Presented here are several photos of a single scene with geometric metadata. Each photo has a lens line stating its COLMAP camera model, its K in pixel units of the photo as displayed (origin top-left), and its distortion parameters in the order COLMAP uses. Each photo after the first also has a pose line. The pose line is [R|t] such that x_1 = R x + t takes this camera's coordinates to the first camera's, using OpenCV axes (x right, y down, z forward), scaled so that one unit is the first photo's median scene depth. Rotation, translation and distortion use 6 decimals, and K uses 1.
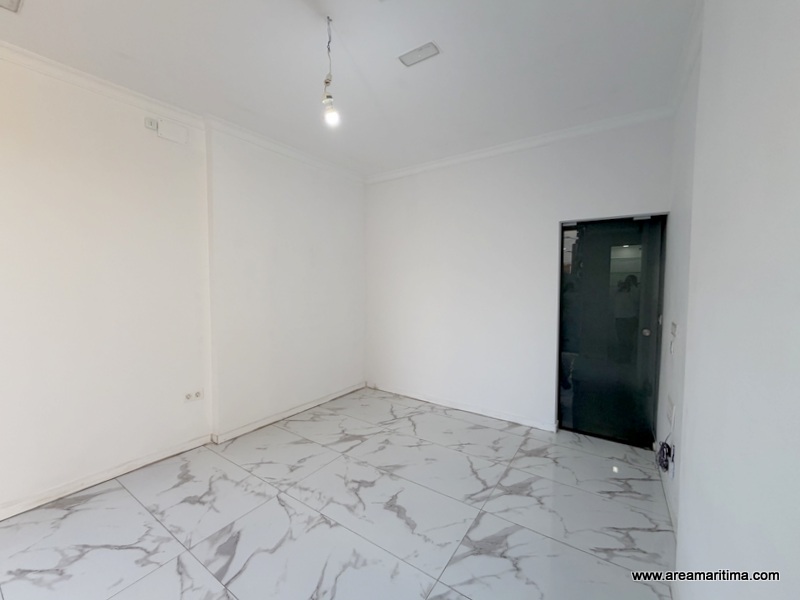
lens RADIAL K [[324.8, 0, 396.2], [0, 324.8, 299.1], [0, 0, 1]] dist [0.000486, -0.000195]
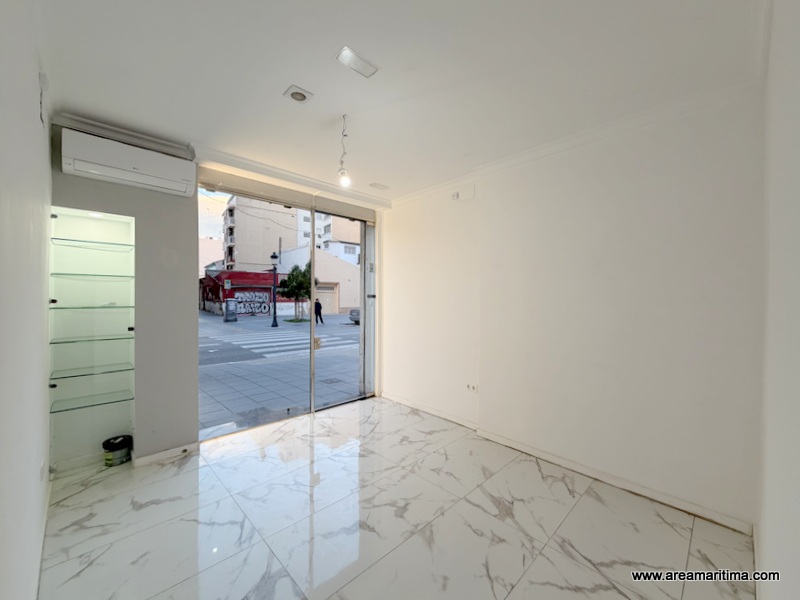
lens RADIAL K [[323.5, 0, 400.0], [0, 323.5, 300.0], [0, 0, 1]] dist [0.001693, 0.000156]
pose [[-0.193932, 0.003000, -0.981010, 0.828097], [-0.053989, 0.998447, 0.013726, -0.062818], [0.979528, 0.055626, -0.193469, 1.136260]]
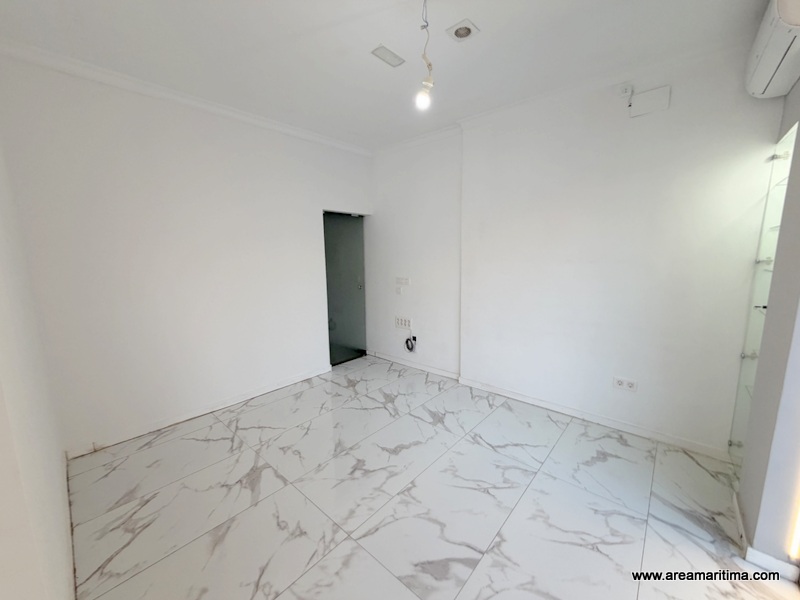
lens RADIAL K [[319.1, 0, 398.9], [0, 319.1, 299.1], [0, 0, 1]] dist [0.000633, 0.000124]
pose [[0.122744, -0.149055, 0.981181, -0.955319], [0.059739, 0.987974, 0.142614, -0.066867], [-0.990639, 0.041109, 0.130172, 0.723563]]
